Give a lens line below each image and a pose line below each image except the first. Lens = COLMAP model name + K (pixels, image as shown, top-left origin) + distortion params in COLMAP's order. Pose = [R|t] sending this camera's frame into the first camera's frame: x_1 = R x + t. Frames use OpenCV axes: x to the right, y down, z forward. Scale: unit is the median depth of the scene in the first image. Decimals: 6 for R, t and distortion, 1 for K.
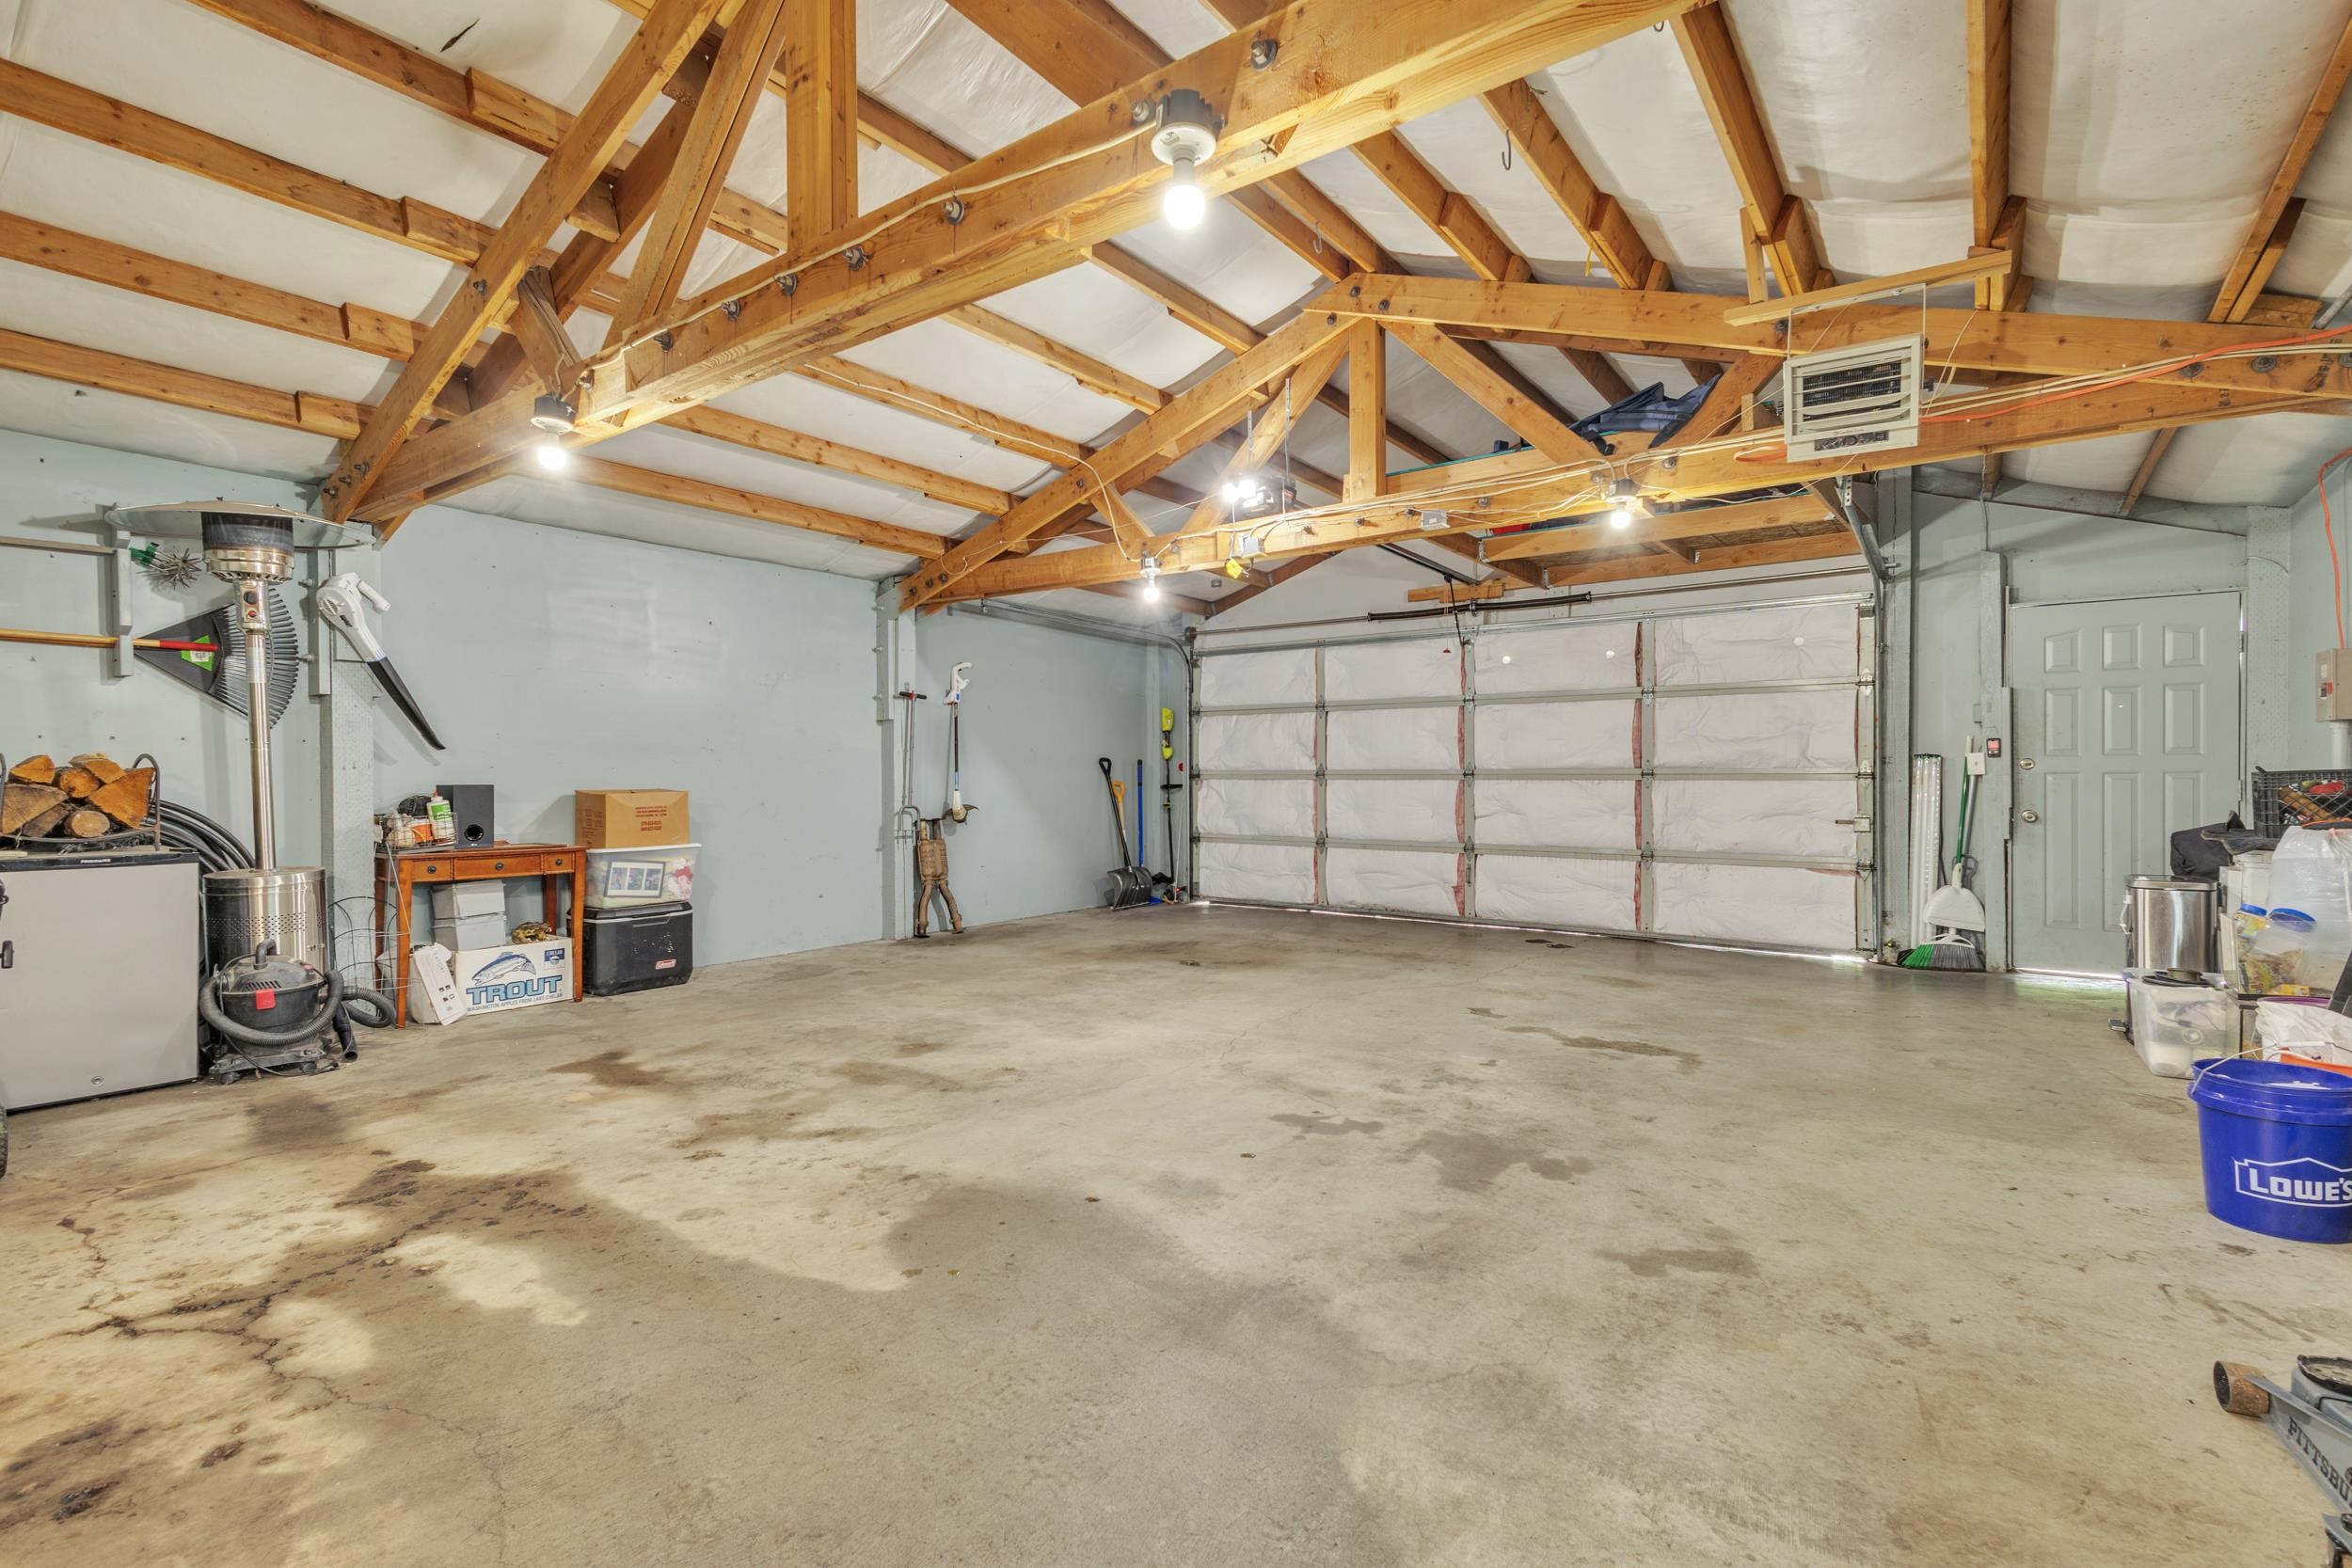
lens RADIAL K [[1087.5, 0, 1176.5], [0, 1087.5, 780.8], [0, 0, 1]] dist [0.013472, -0.003912]
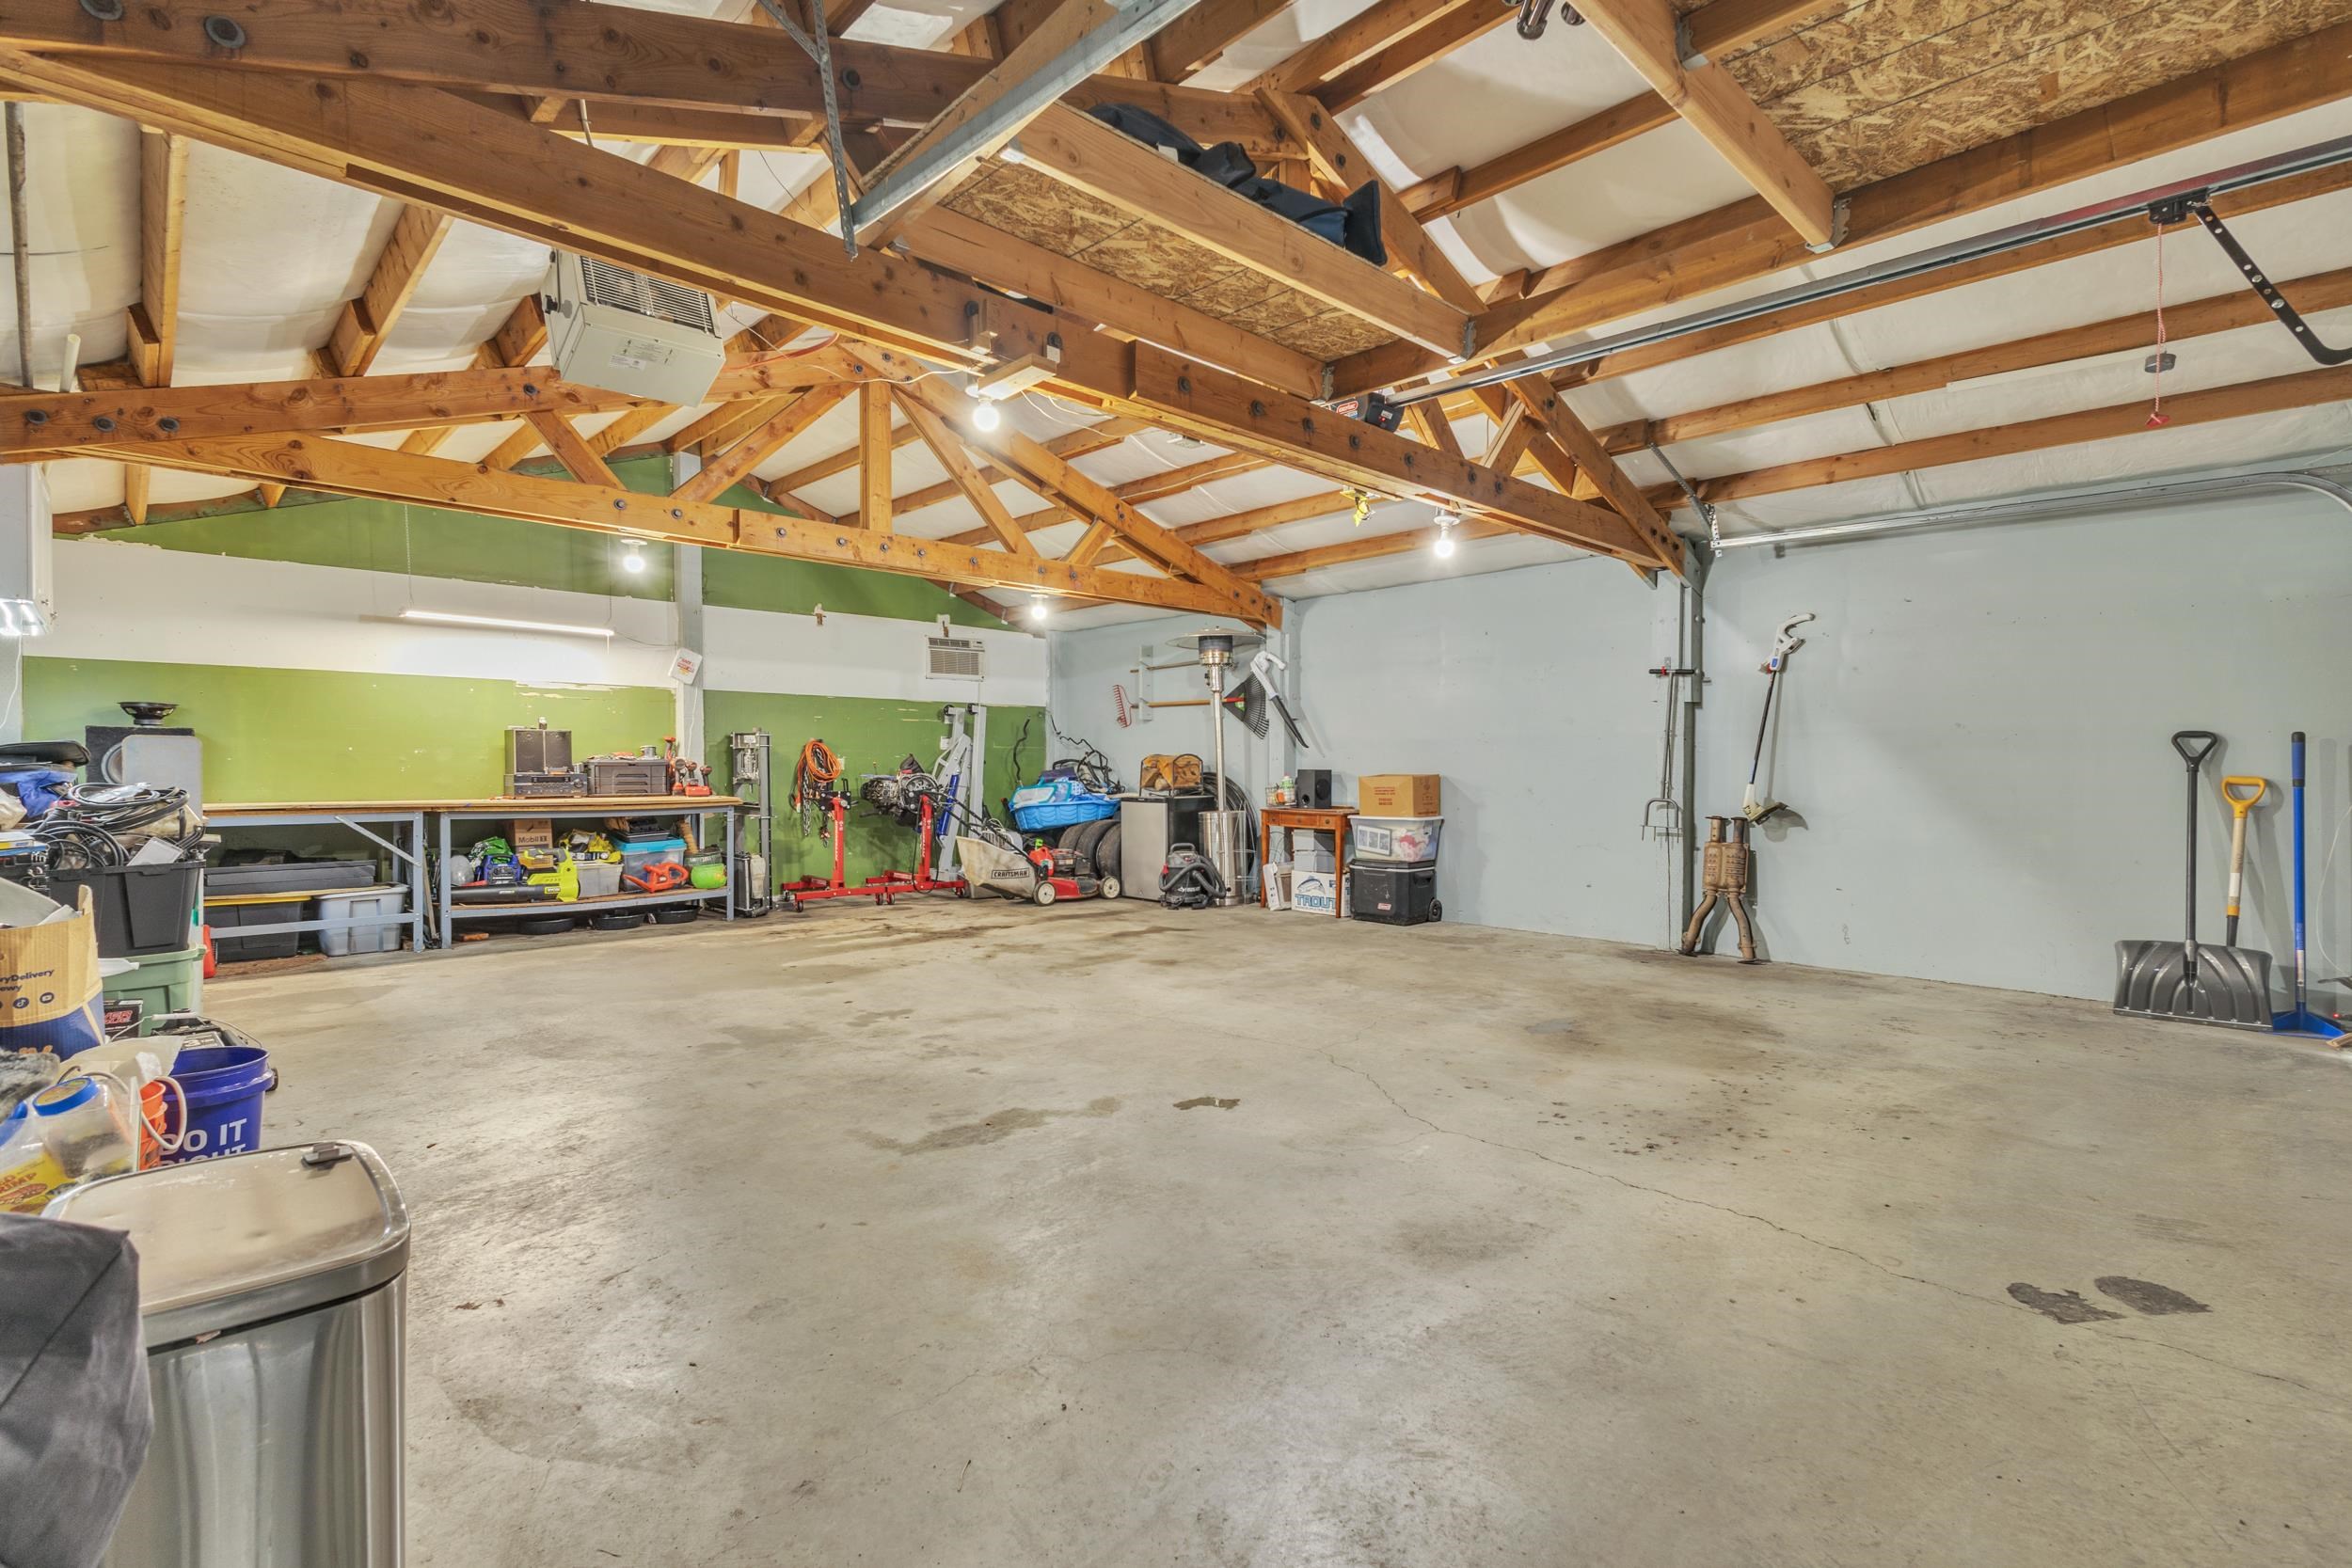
lens RADIAL K [[1087.5, 0, 1175.6], [0, 1087.5, 780.2], [0, 0, 1]] dist [0.013472, -0.003912]
pose [[-0.172887, 0.017372, -0.984789, 0.926377], [-0.005068, 0.999816, 0.018526, -0.008329], [0.984929, 0.008194, -0.172767, 1.042958]]
